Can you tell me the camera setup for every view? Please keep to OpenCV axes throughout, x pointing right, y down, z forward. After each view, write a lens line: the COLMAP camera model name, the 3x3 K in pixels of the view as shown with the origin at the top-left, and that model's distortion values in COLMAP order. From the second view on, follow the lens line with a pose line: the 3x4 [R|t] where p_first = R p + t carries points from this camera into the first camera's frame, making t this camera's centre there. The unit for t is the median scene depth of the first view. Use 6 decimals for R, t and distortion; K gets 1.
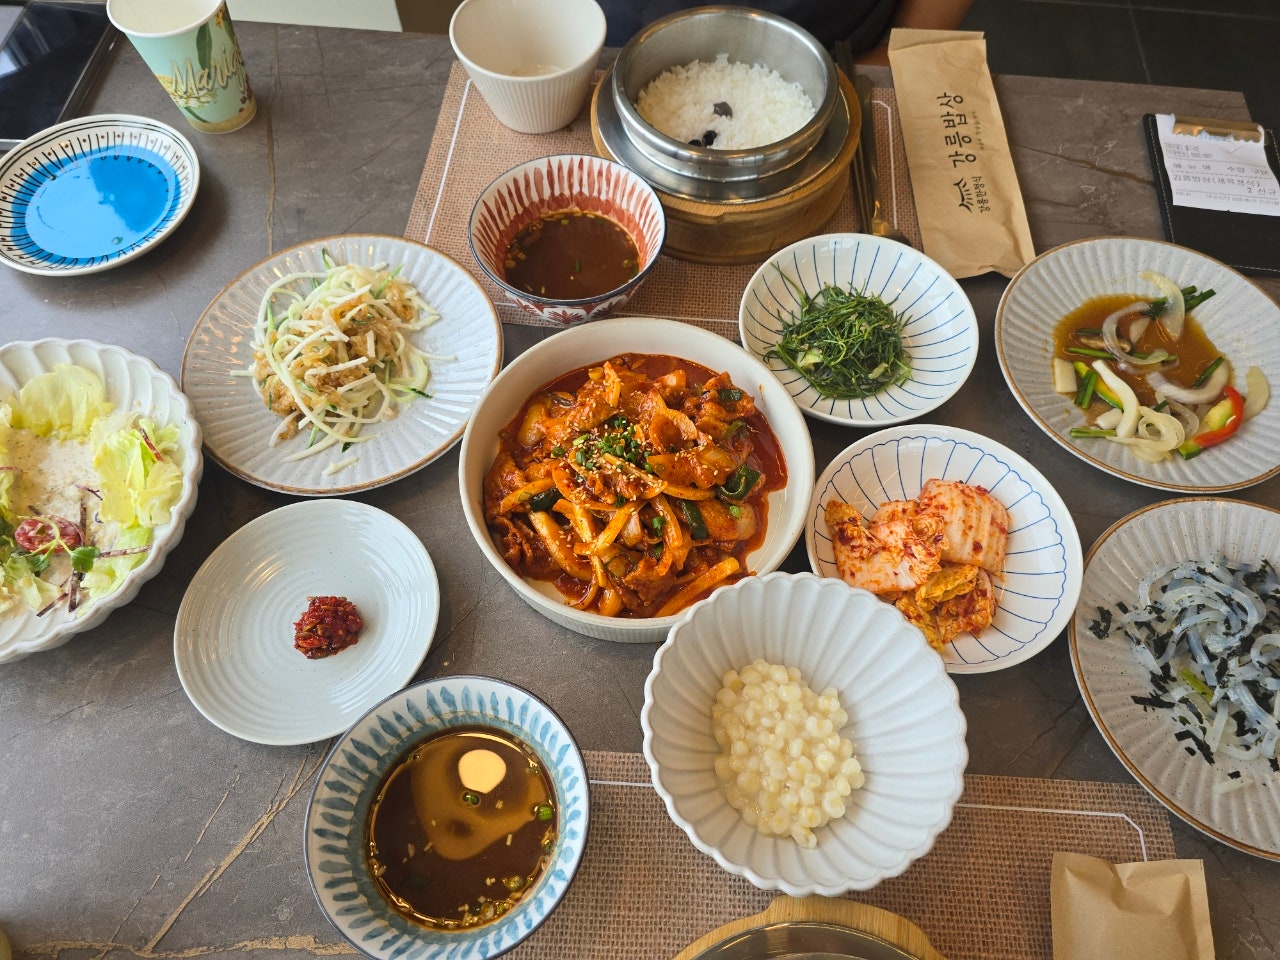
lens RADIAL K [[926.6, 0, 640.0], [0, 926.6, 480.0], [0, 0, 1]] dist [0.107101, -0.174270]
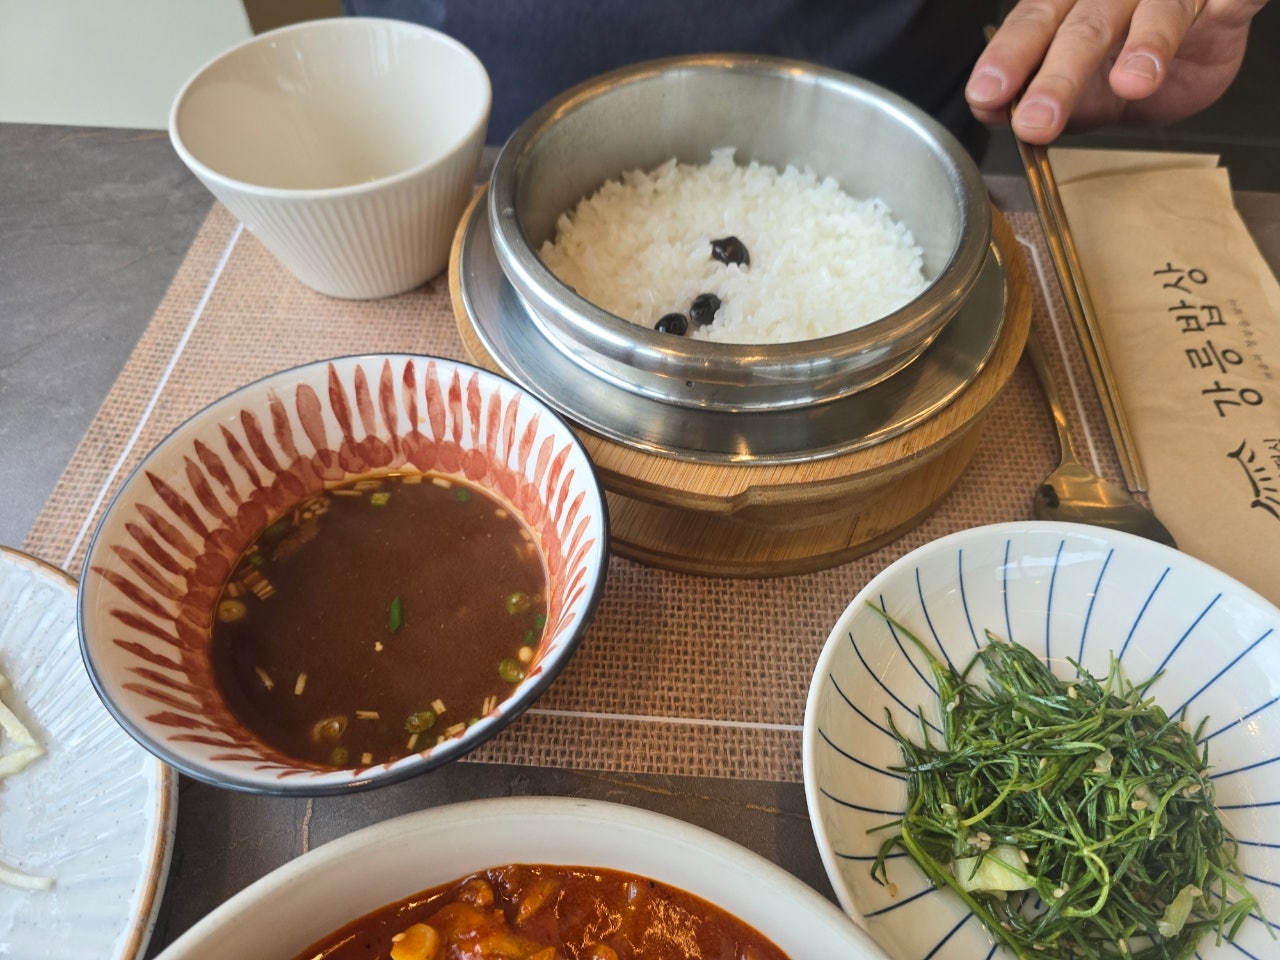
lens RADIAL K [[926.6, 0, 640.0], [0, 926.6, 480.0], [0, 0, 1]] dist [0.107101, -0.174270]
pose [[0.999681, -0.015557, 0.019894, 0.038360], [0.018158, 0.990255, -0.138079, -0.266527], [-0.017552, 0.138396, 0.990221, 0.678063]]
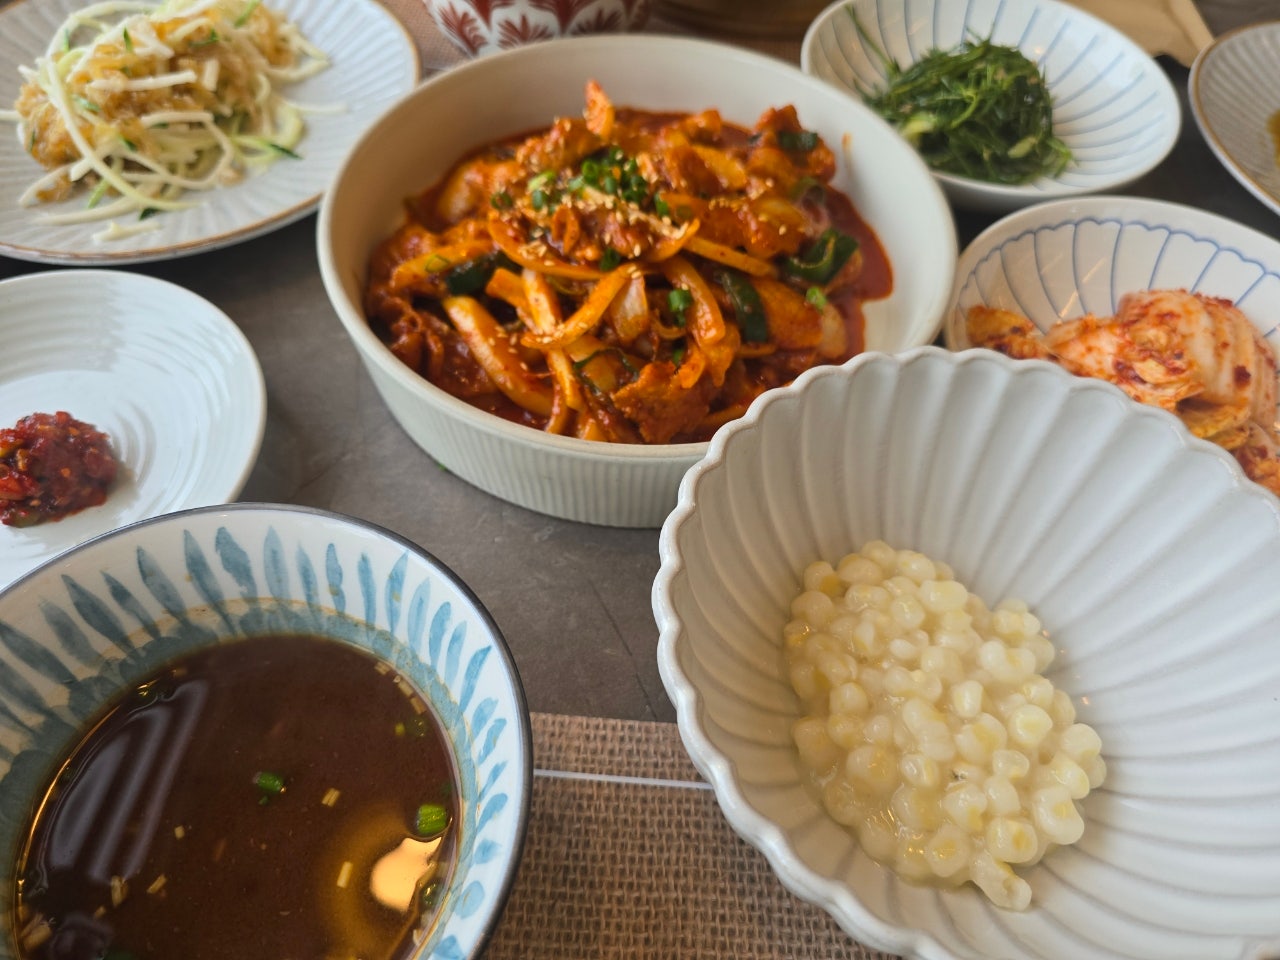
lens RADIAL K [[941.0, 0, 624.6], [0, 941.0, 480.1], [0, 0, 1]] dist [-0.000532, -0.007278]
pose [[0.999334, 0.031063, 0.019165, -0.018886], [-0.028494, 0.992094, -0.122222, 0.211464], [-0.022810, 0.121594, 0.992318, 0.453629]]
